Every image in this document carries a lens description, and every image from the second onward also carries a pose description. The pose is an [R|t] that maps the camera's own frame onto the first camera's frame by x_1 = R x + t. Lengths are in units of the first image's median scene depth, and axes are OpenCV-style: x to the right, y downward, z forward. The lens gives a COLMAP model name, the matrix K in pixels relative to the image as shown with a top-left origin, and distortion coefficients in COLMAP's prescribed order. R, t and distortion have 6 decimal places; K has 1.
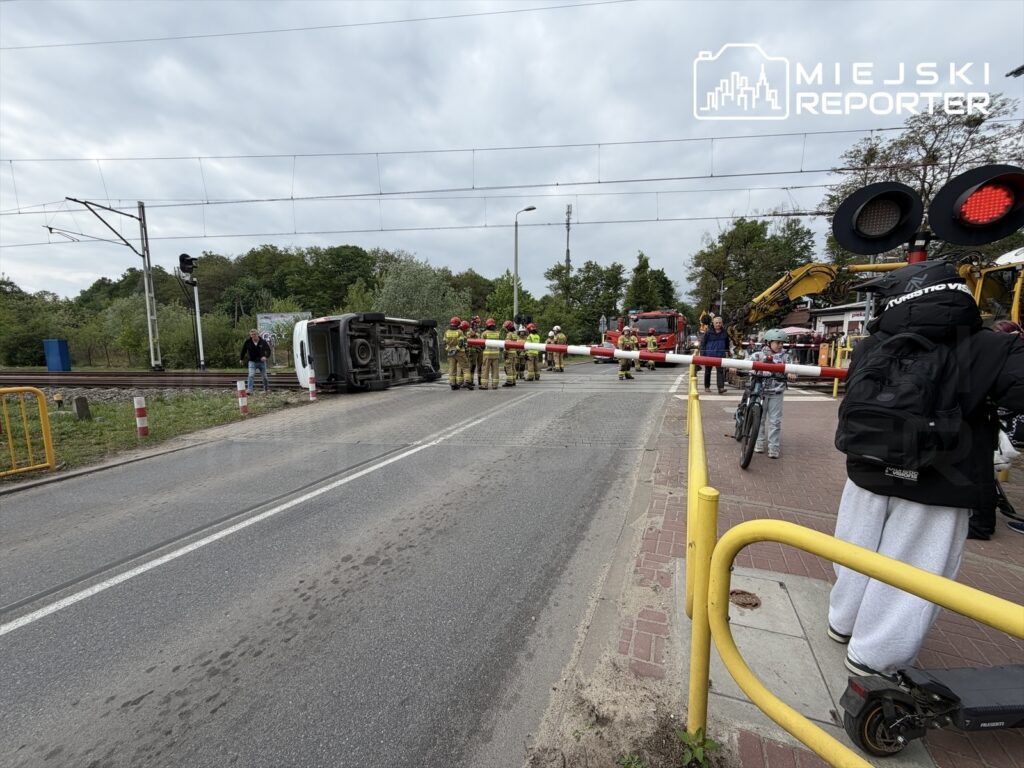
lens RADIAL K [[401.9, 0, 508.3], [0, 401.9, 394.8], [0, 0, 1]] dist [-0.000649, -0.000057]
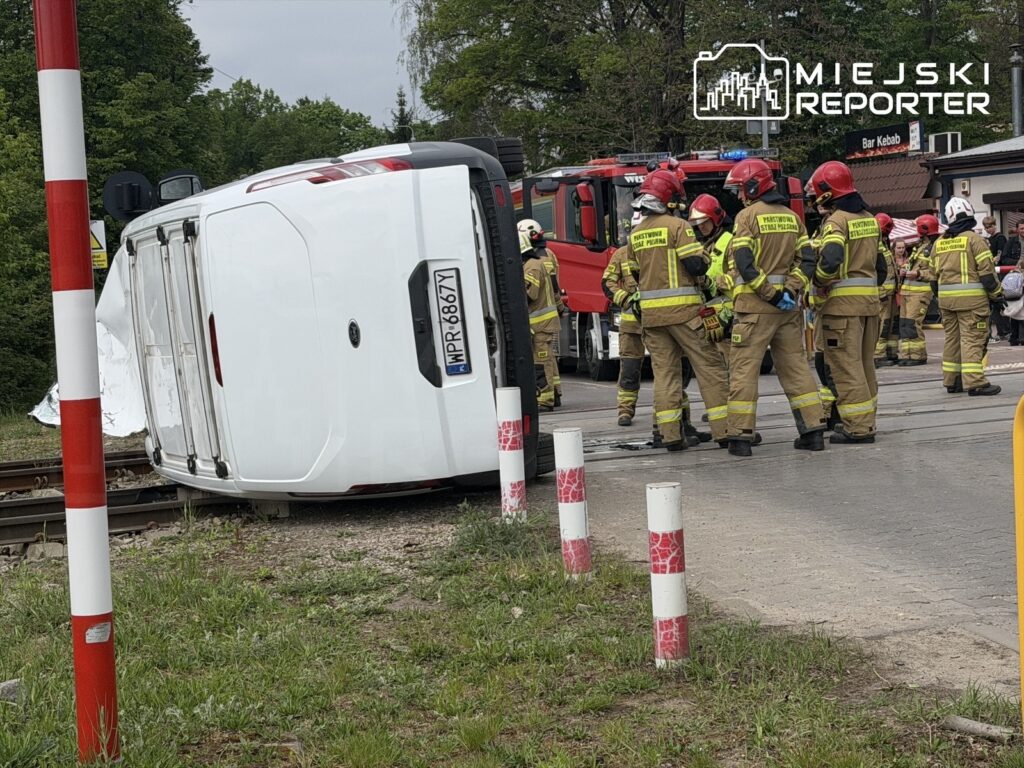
lens RADIAL K [[2075.9, 0, 512.0], [0, 2075.9, 384.0], [0, 0, 1]] dist [0.173596, -0.192660]
pose [[0.811246, -0.065372, 0.581038, -0.486201], [0.127344, 0.989630, -0.066455, 0.005453], [-0.570669, 0.127903, 0.811158, 0.029542]]
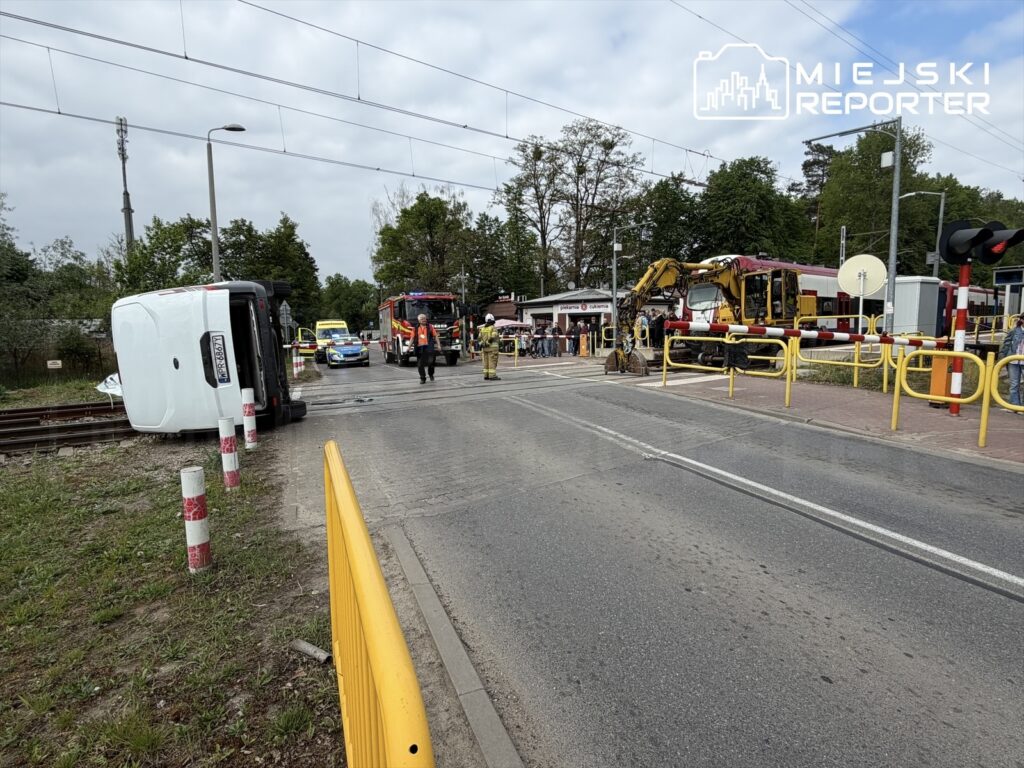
lens RADIAL K [[556.9, 0, 512.9], [0, 556.9, 389.3], [0, 0, 1]] dist [-0.000999, -0.000757]
pose [[0.705195, -0.082371, 0.704213, -0.315100], [0.113636, 0.993520, 0.002416, -0.010337], [-0.699848, 0.078320, 0.709985, 0.114825]]
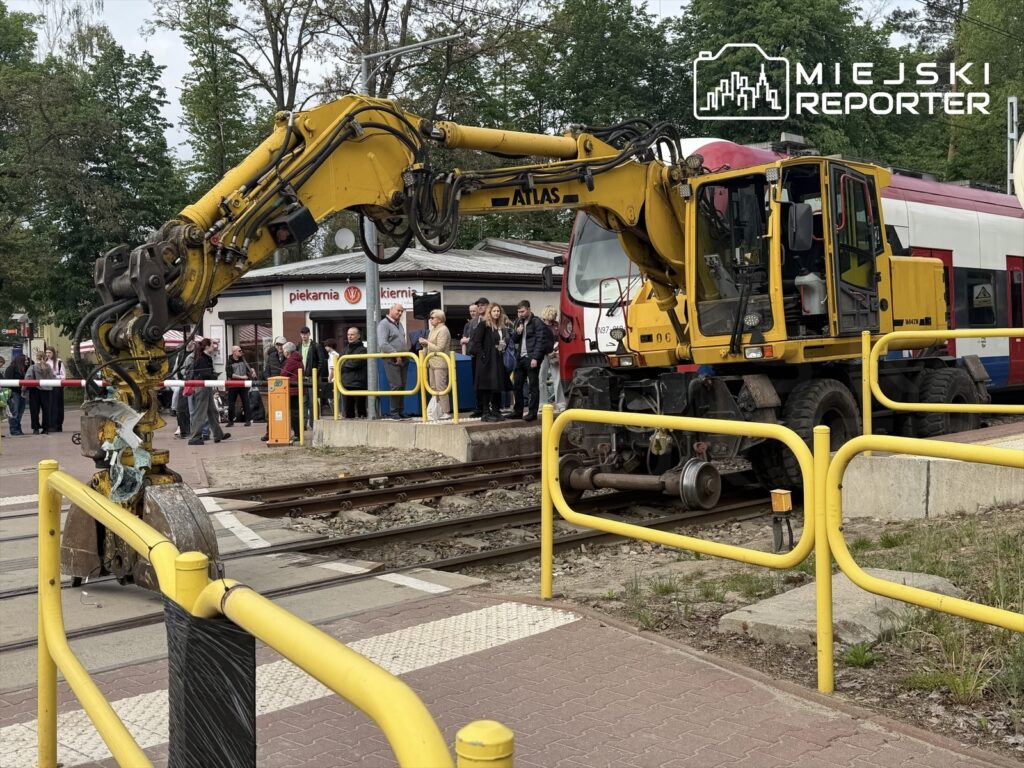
lens RADIAL K [[1238.0, 0, 512.0], [0, 1238.0, 384.0], [0, 0, 1]] dist [0.060966, -0.021163]
pose [[0.592119, -0.032376, 0.805200, 0.067242], [0.128820, 0.990146, -0.054918, -0.036074], [-0.795487, 0.136244, 0.590455, 0.216492]]
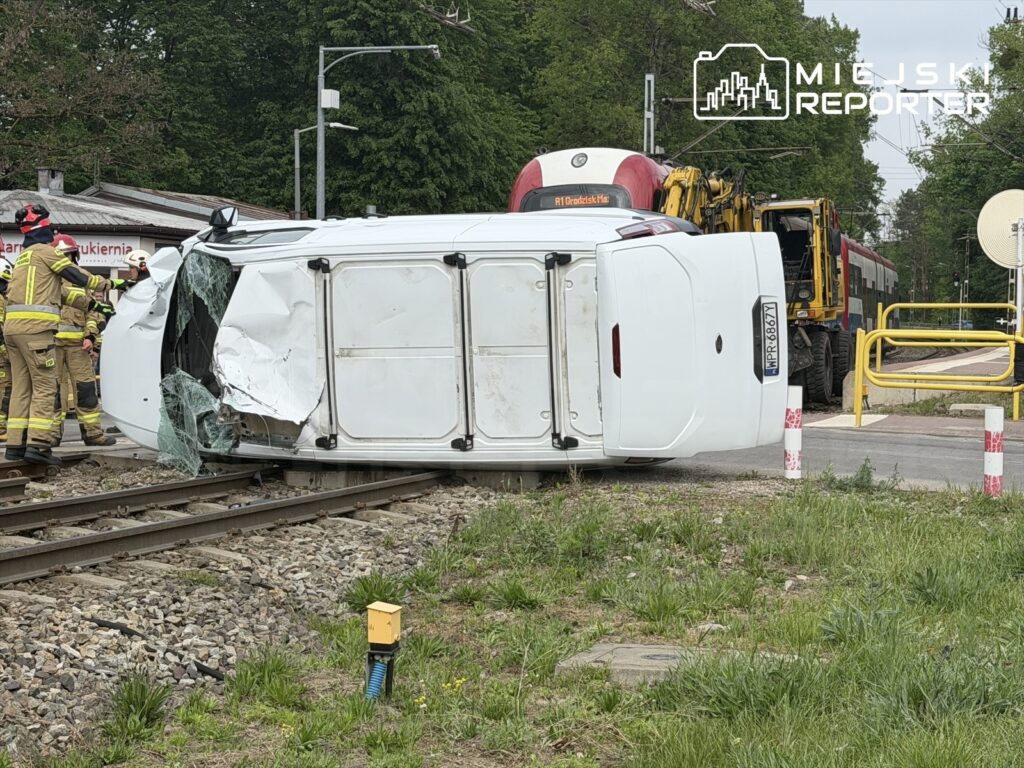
lens RADIAL K [[2106.1, 0, 512.0], [0, 2106.1, 384.0], [0, 0, 1]] dist [0.120372, 0.290765]
pose [[0.164315, -0.017338, 0.986256, -0.931411], [0.127014, 0.991894, -0.003724, -0.035976], [-0.978196, 0.125880, 0.165185, 0.395776]]
